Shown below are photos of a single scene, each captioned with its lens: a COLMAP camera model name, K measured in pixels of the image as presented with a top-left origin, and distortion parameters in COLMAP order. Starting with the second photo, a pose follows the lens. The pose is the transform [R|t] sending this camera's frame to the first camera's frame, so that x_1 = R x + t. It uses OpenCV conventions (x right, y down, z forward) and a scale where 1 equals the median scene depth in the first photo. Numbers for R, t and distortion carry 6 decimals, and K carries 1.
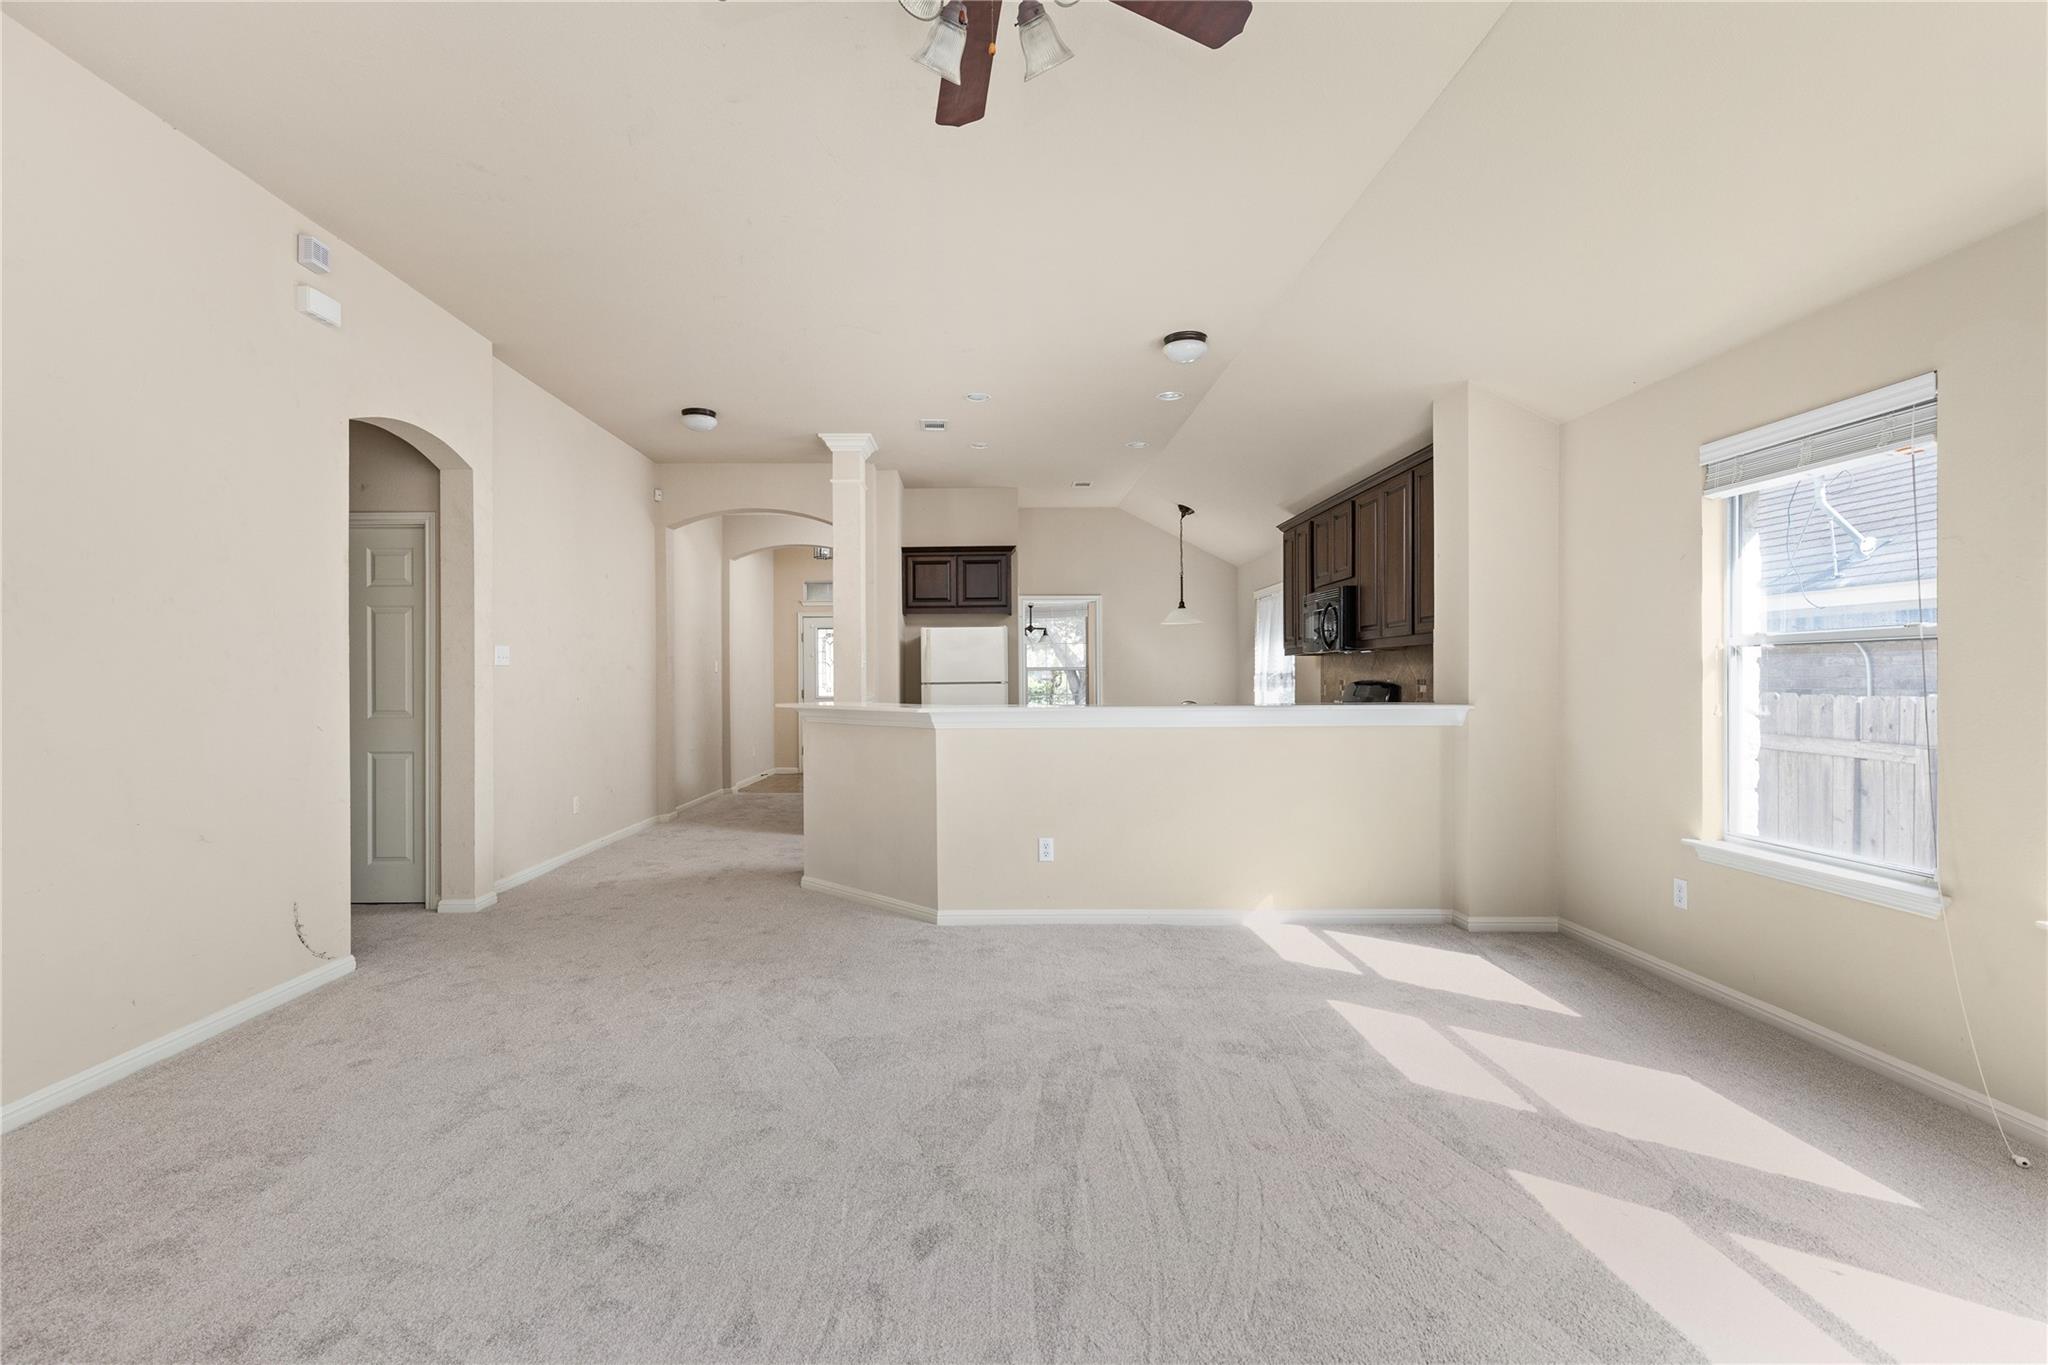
lens RADIAL K [[948.9, 0, 990.0], [0, 948.9, 679.8], [0, 0, 1]] dist [0.009801, -0.002578]
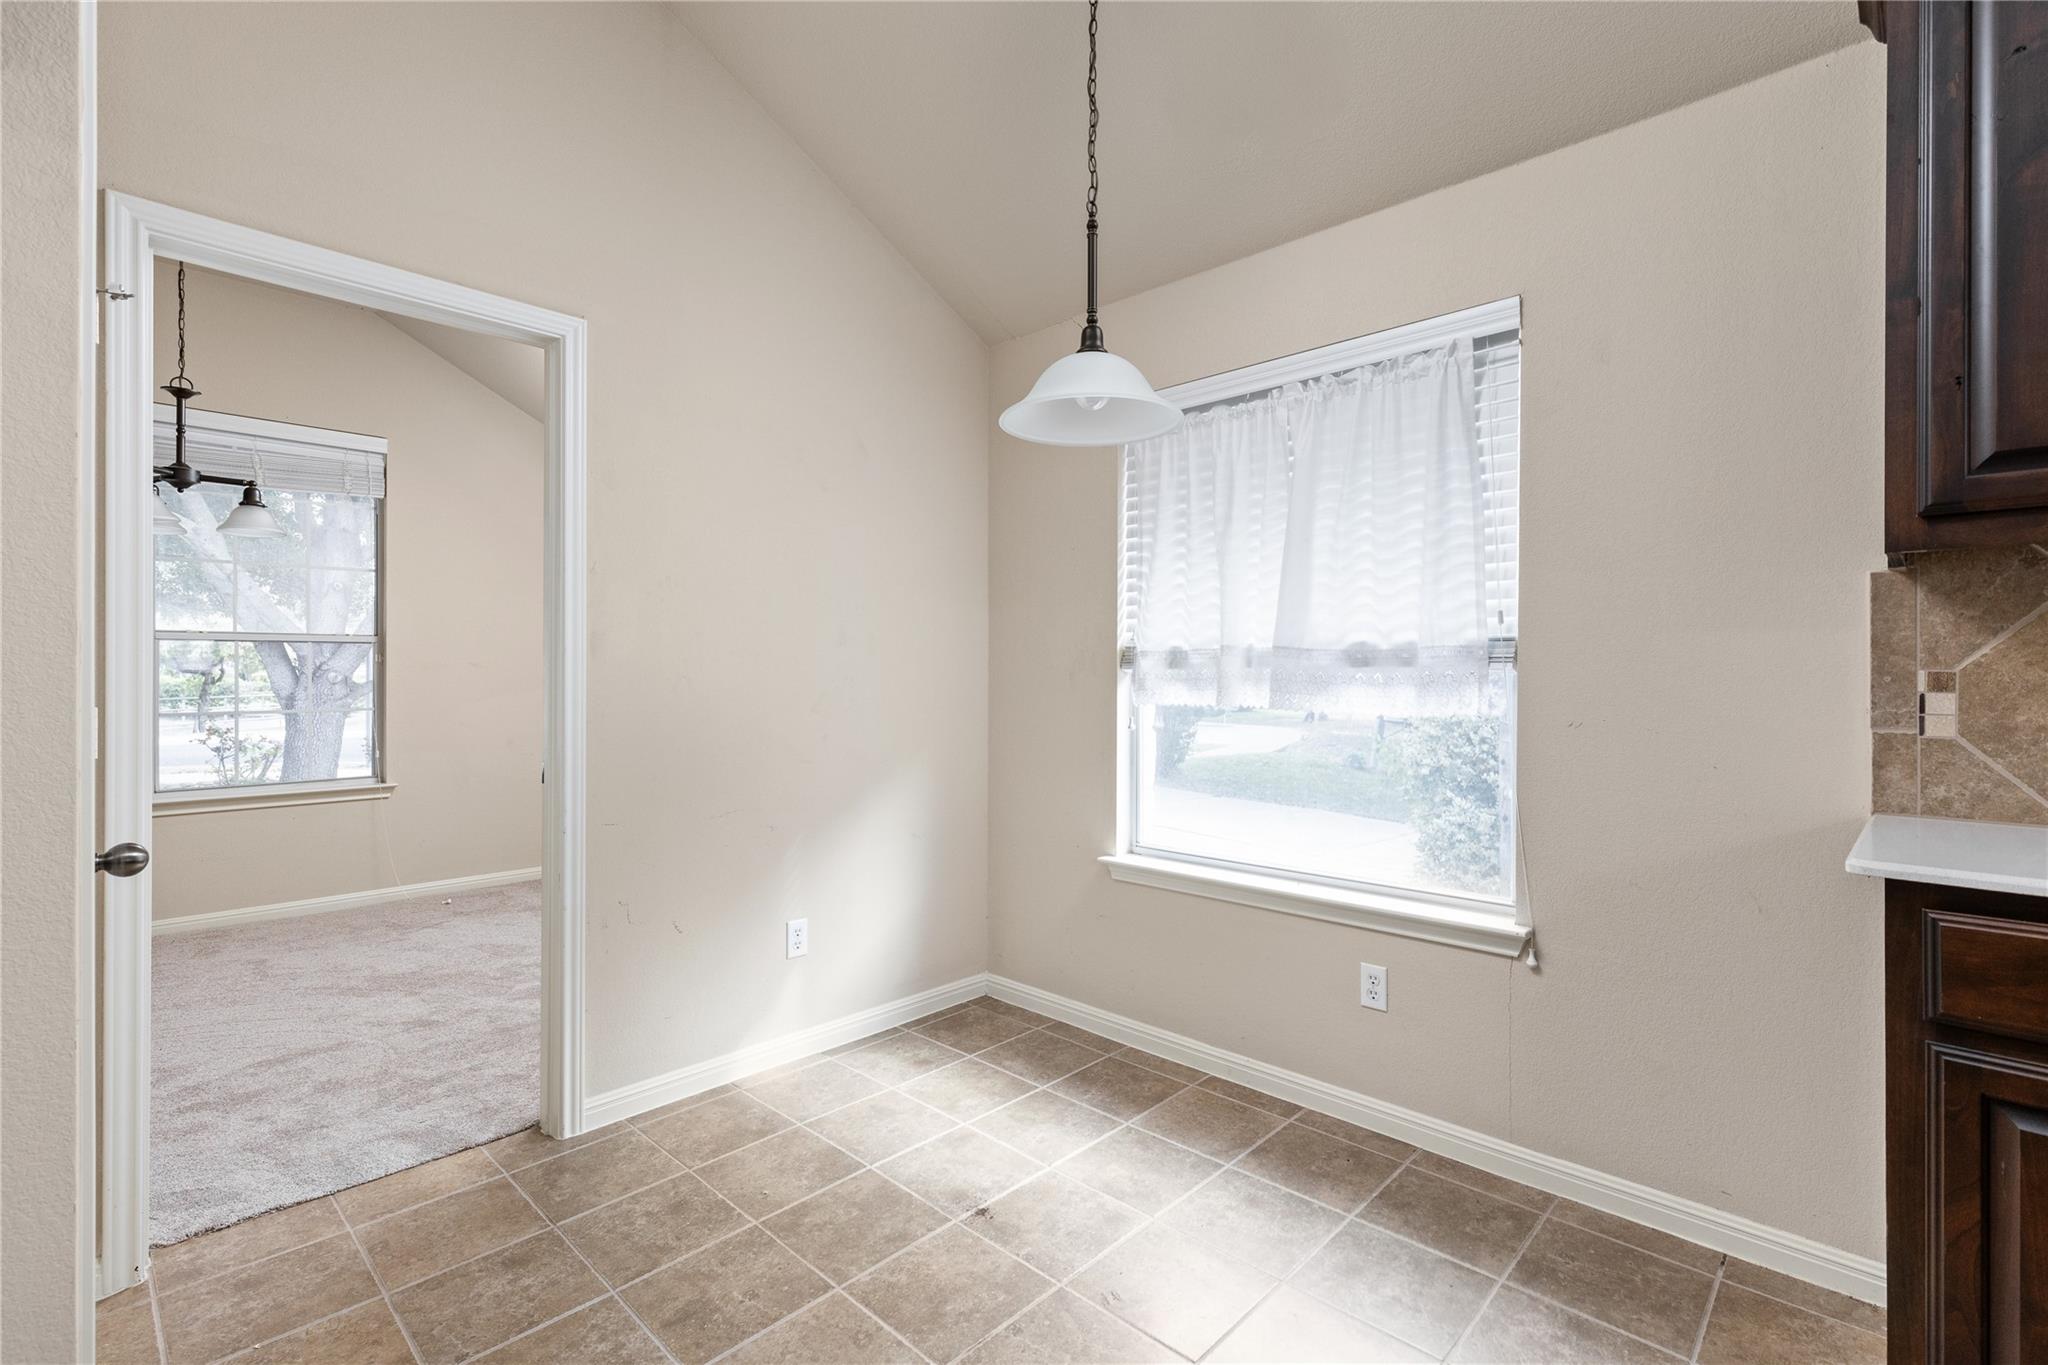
lens RADIAL K [[948.9, 0, 1019.2], [0, 948.9, 677.3], [0, 0, 1]] dist [0.009801, -0.002578]
pose [[0.698438, 0.008269, 0.715623, 0.024163], [-0.010338, 0.999945, -0.001465, 0.003874], [-0.715596, -0.006375, 0.698486, 0.878787]]
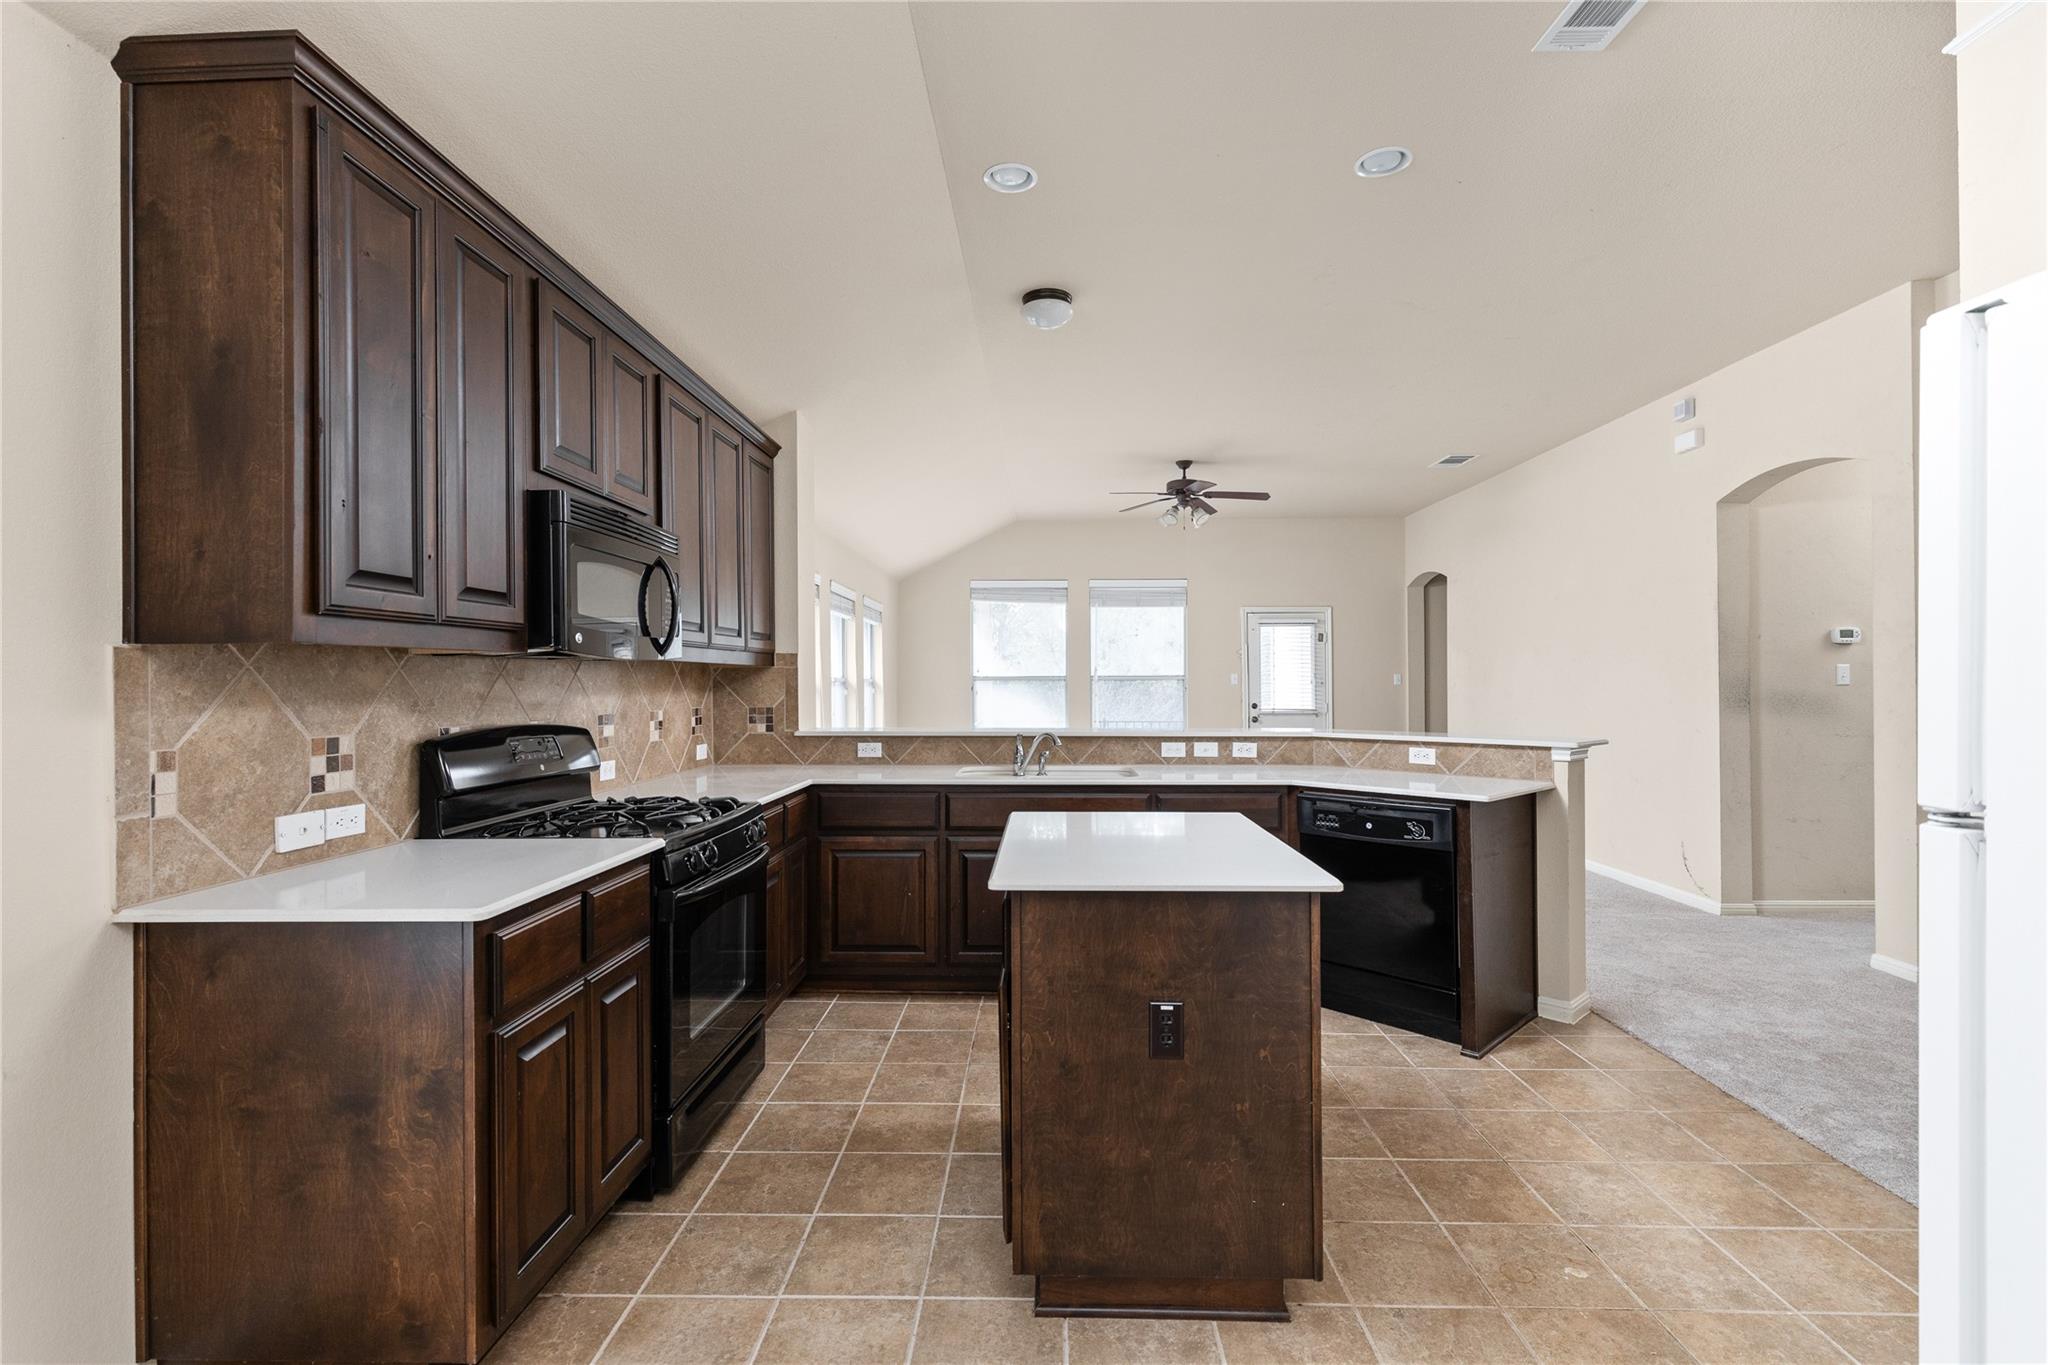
lens RADIAL K [[948.9, 0, 1032.8], [0, 948.9, 669.4], [0, 0, 1]] dist [0.009801, -0.002578]
pose [[-0.999774, 0.012409, 0.017288, 0.118042], [0.012217, 0.999863, -0.011185, -0.012648], [-0.017425, -0.010971, -0.999788, 1.082284]]
